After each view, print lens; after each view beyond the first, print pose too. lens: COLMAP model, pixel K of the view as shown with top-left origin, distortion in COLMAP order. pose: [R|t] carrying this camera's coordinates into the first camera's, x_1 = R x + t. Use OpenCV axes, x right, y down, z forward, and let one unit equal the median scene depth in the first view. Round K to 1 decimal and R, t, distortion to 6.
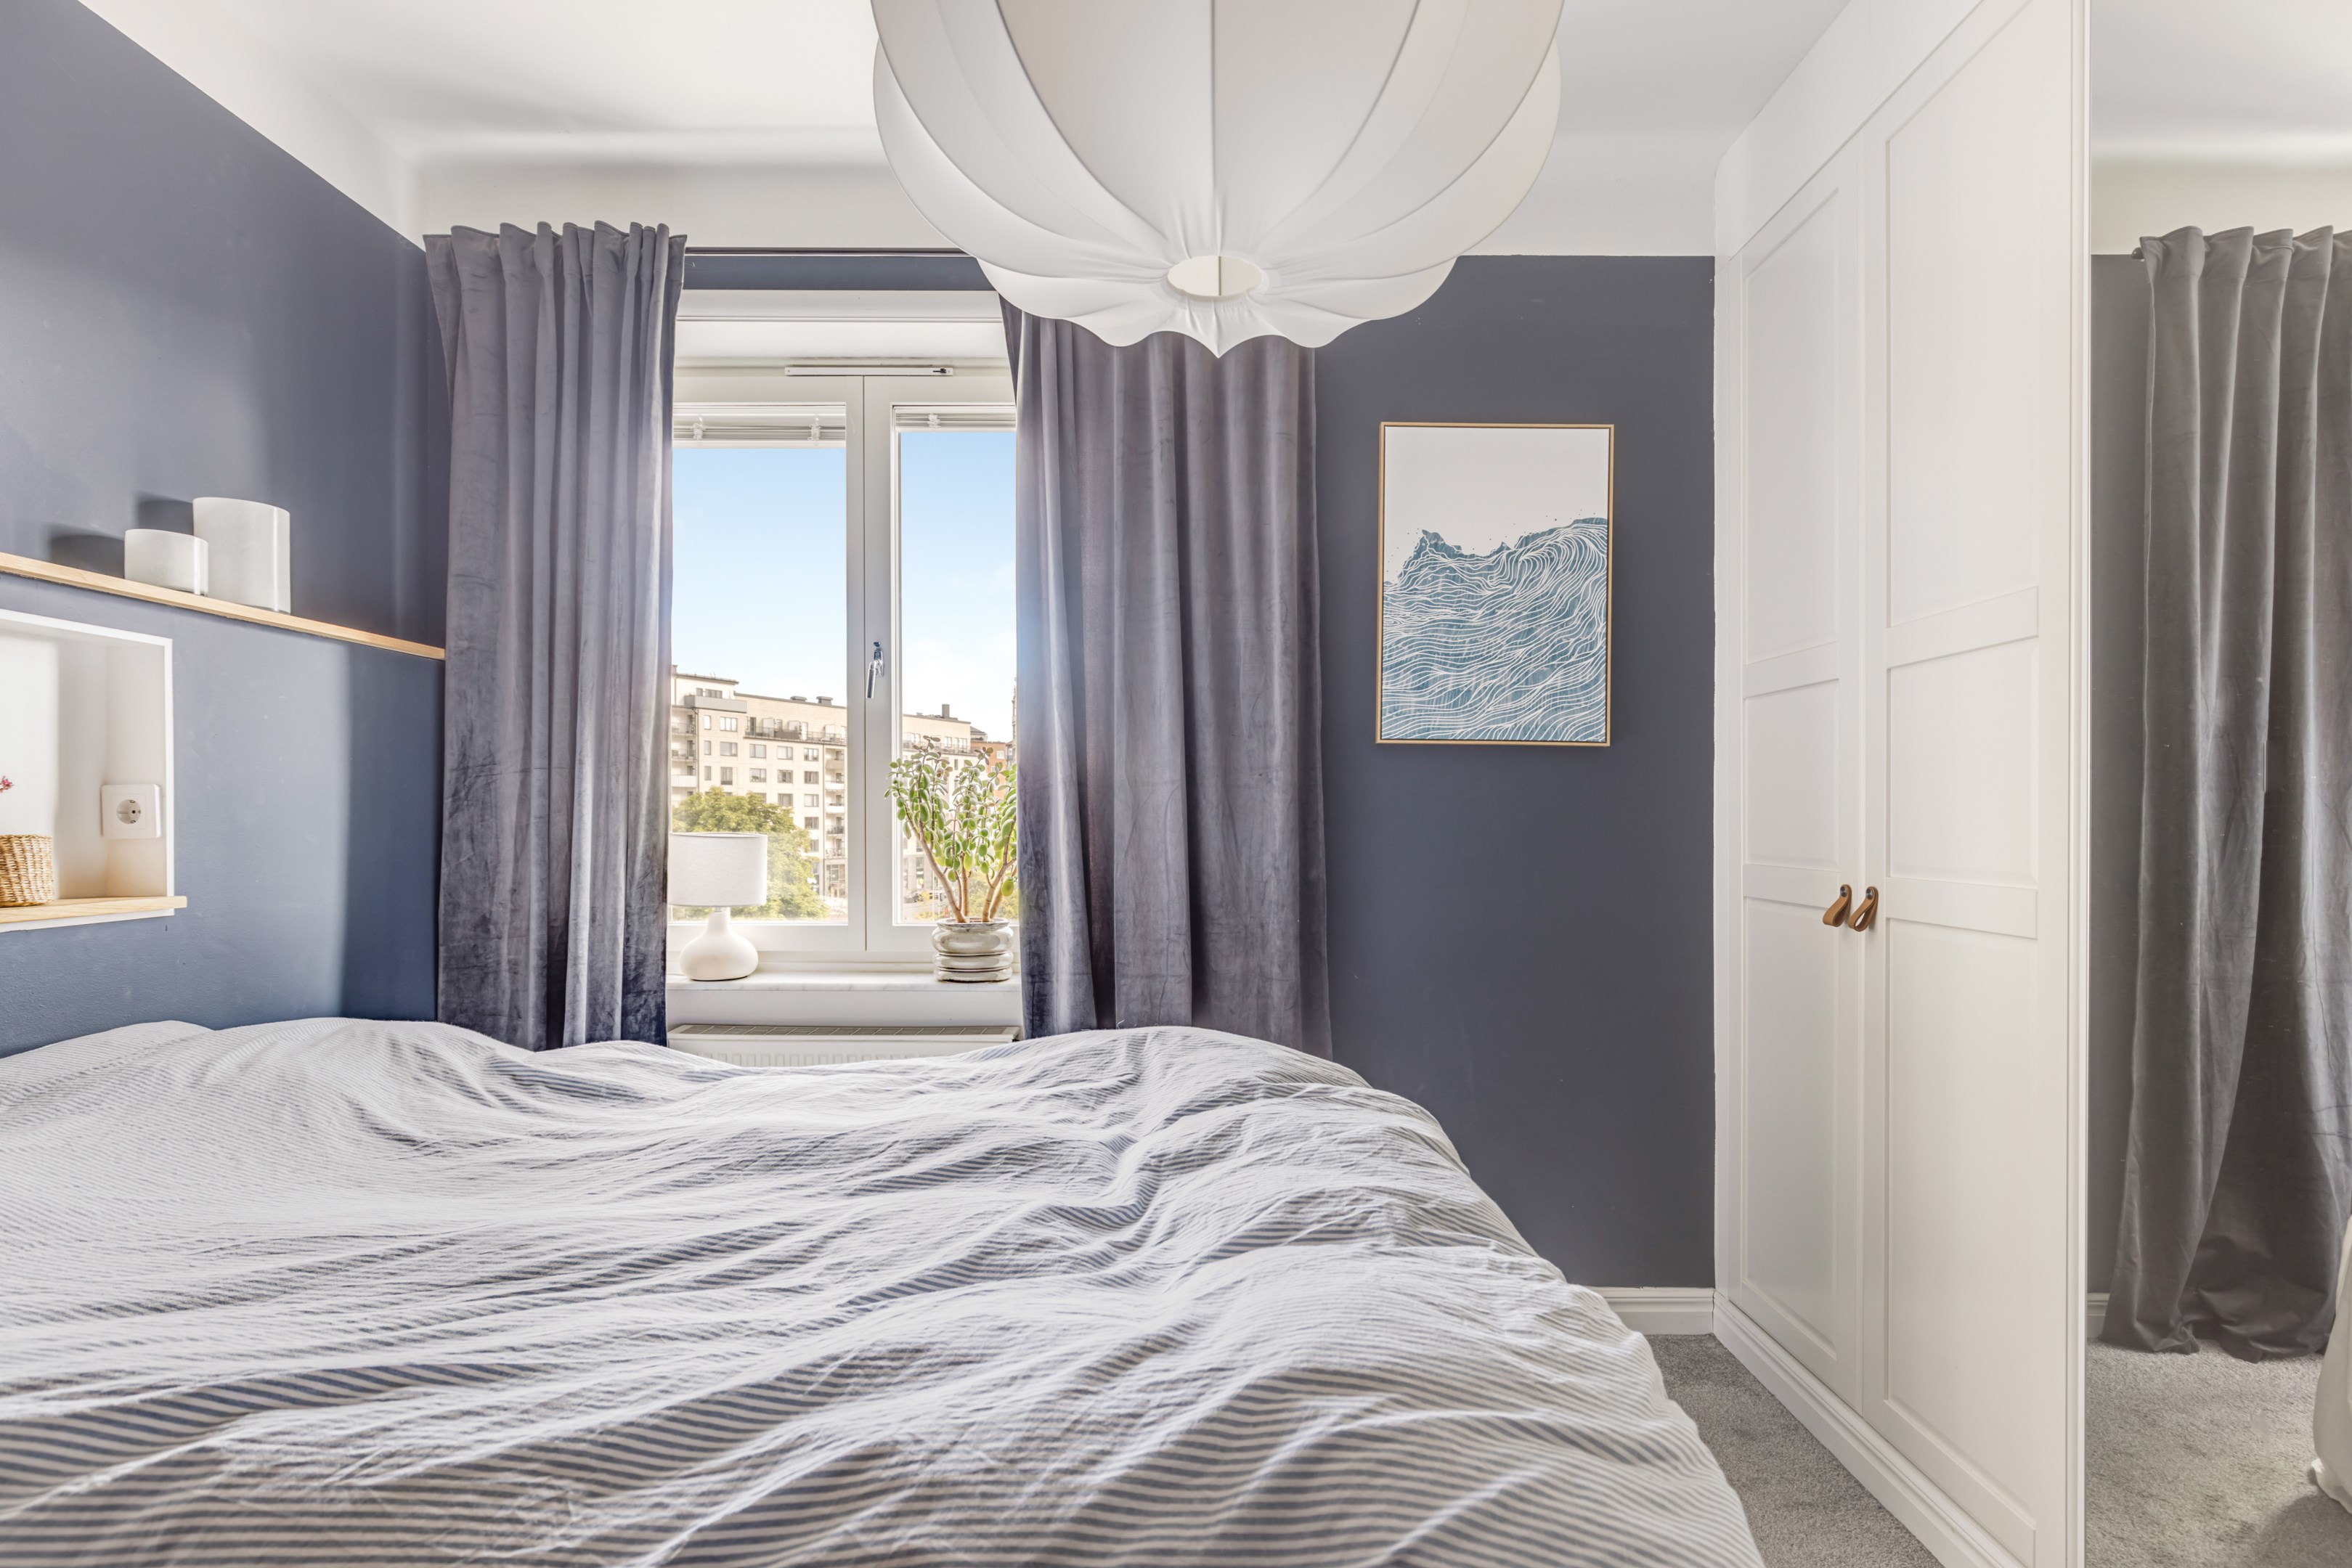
lens RADIAL K [[1135.4, 0, 1172.2], [0, 1135.4, 824.0], [0, 0, 1]] dist [0.001939, 0.000429]
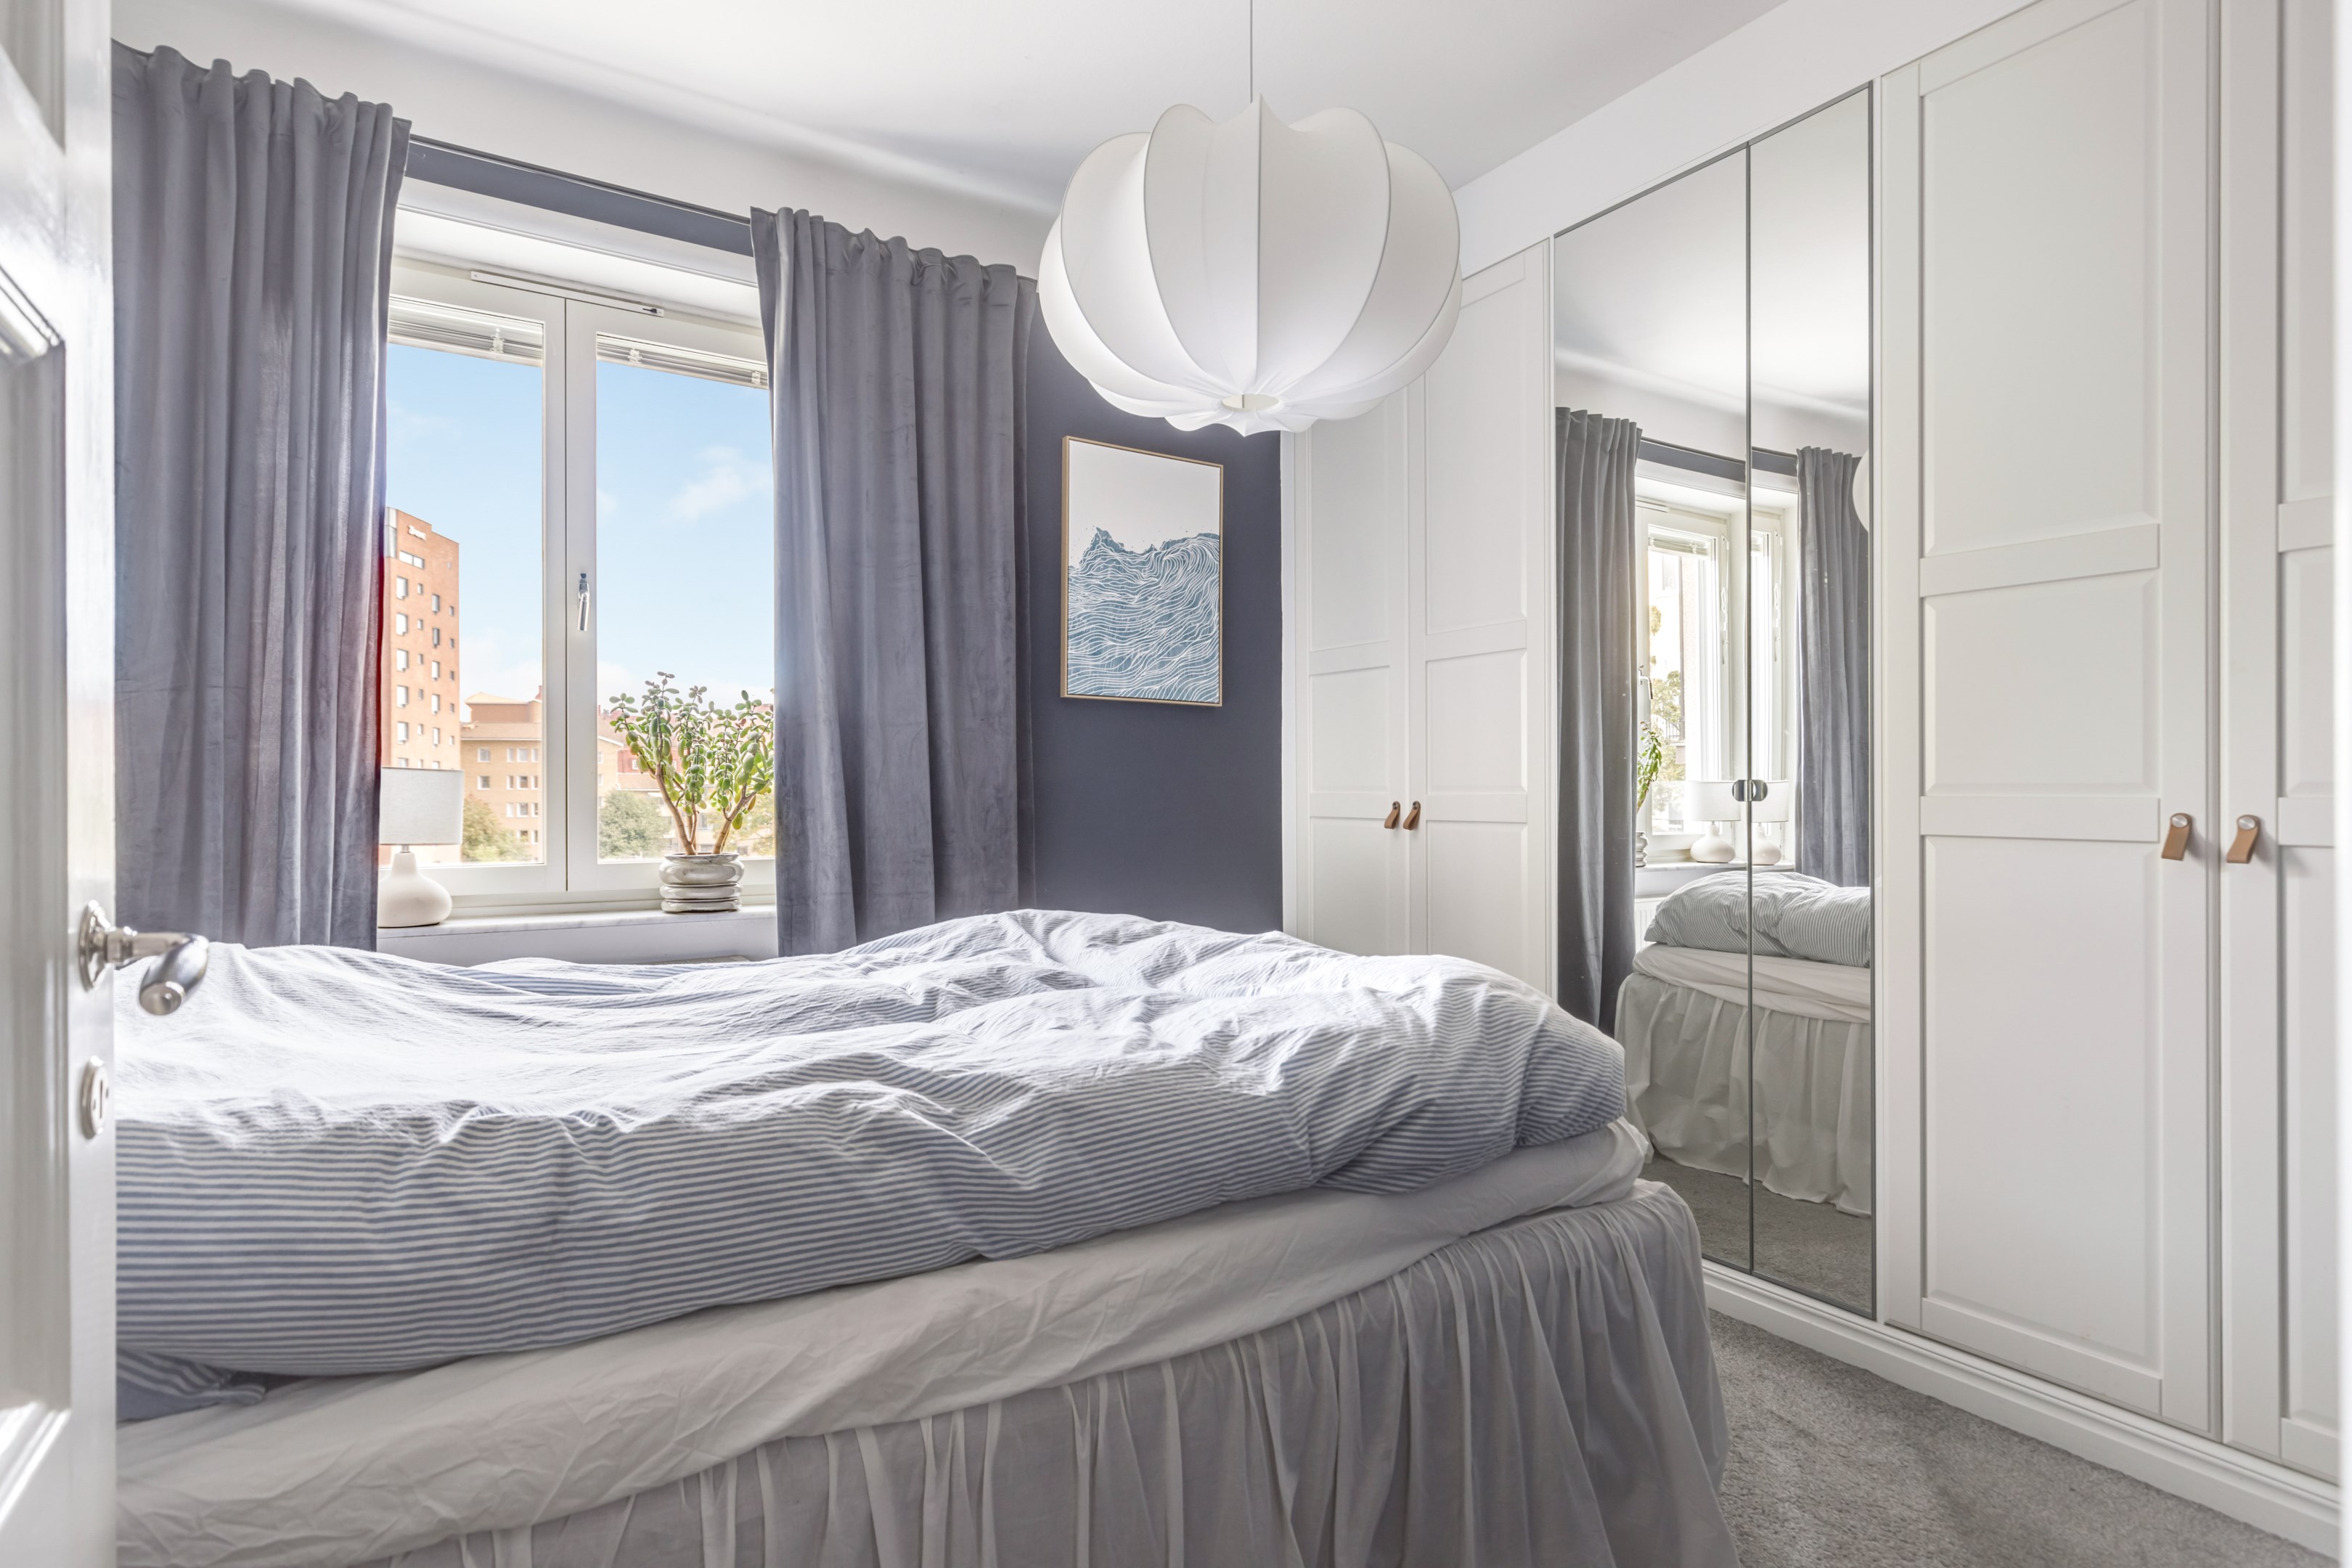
lens RADIAL K [[1243.3, 0, 1176.1], [0, 1243.3, 780.6], [0, 0, 1]] dist [0.006053, -0.000430]
pose [[0.839807, 0.004546, 0.542866, -0.457290], [0.003124, 0.999908, -0.013206, 0.037689], [-0.542876, 0.012786, 0.839716, -0.193133]]
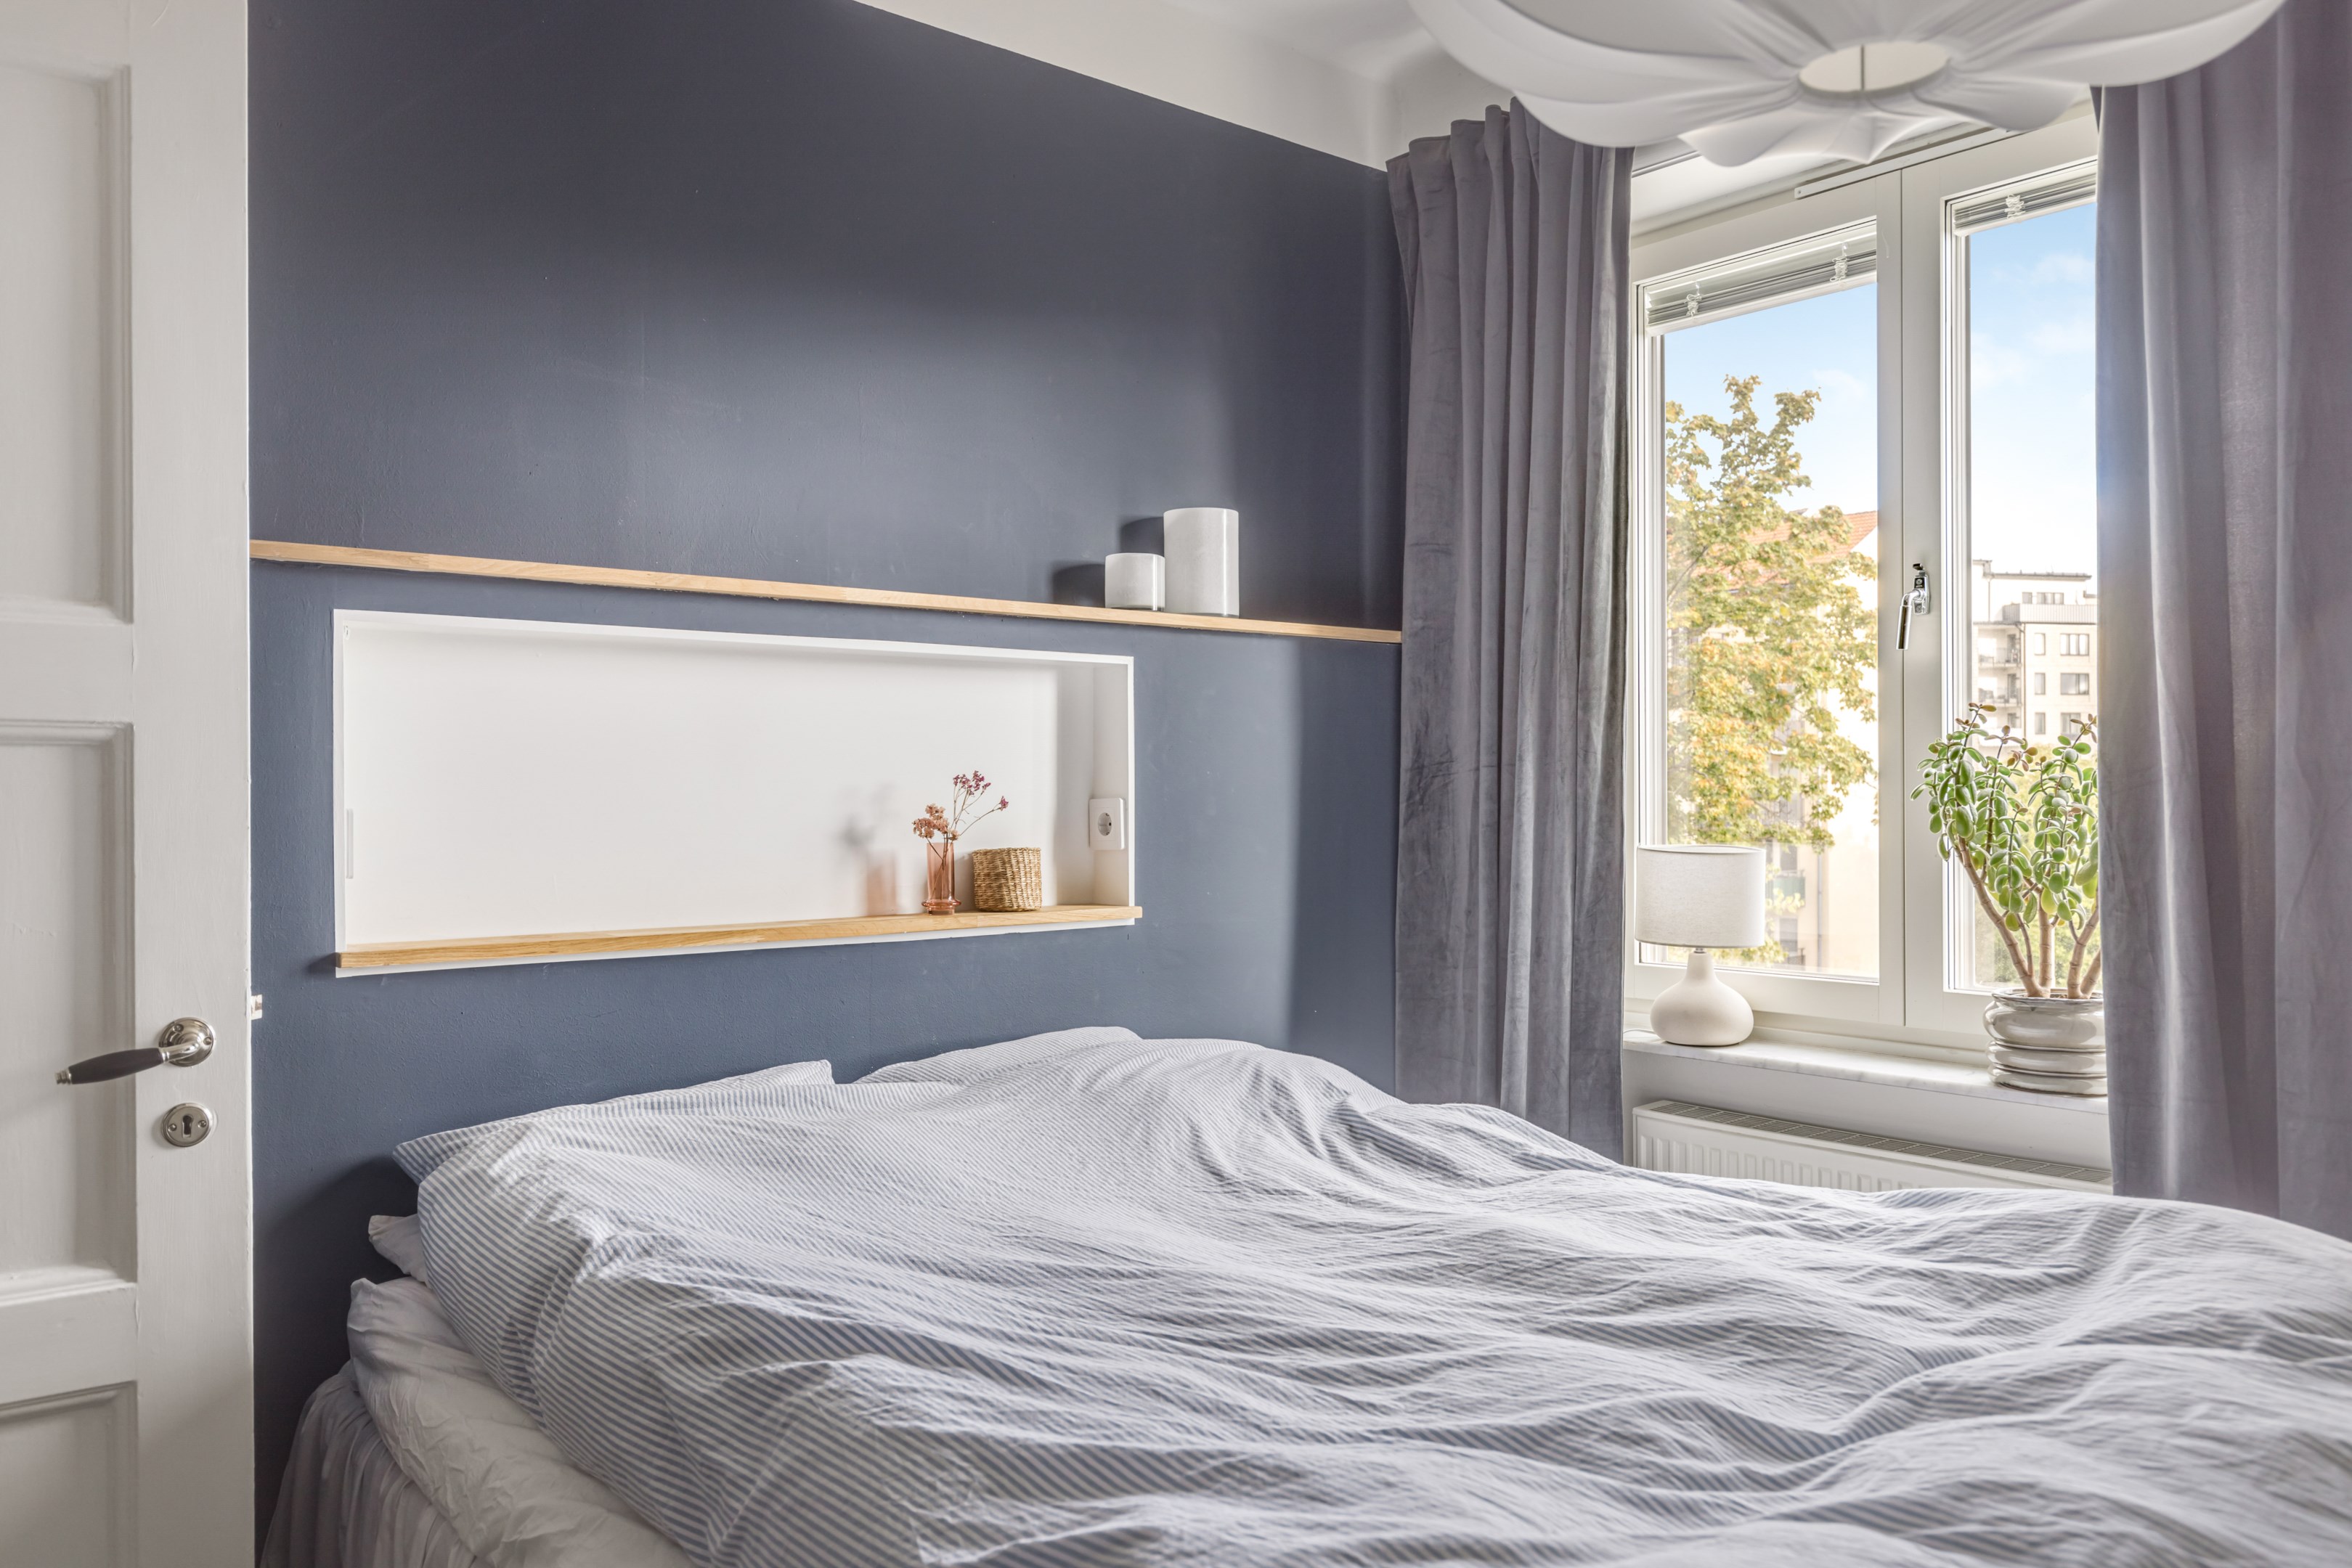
lens RADIAL K [[1730.4, 0, 1183.1], [0, 1730.4, 797.2], [0, 0, 1]] dist [0.010141, -0.005814]
pose [[0.646529, -0.002859, -0.762884, 0.262108], [0.002055, 0.999996, -0.002007, -0.024320], [0.762887, -0.000270, 0.646532, 0.014643]]
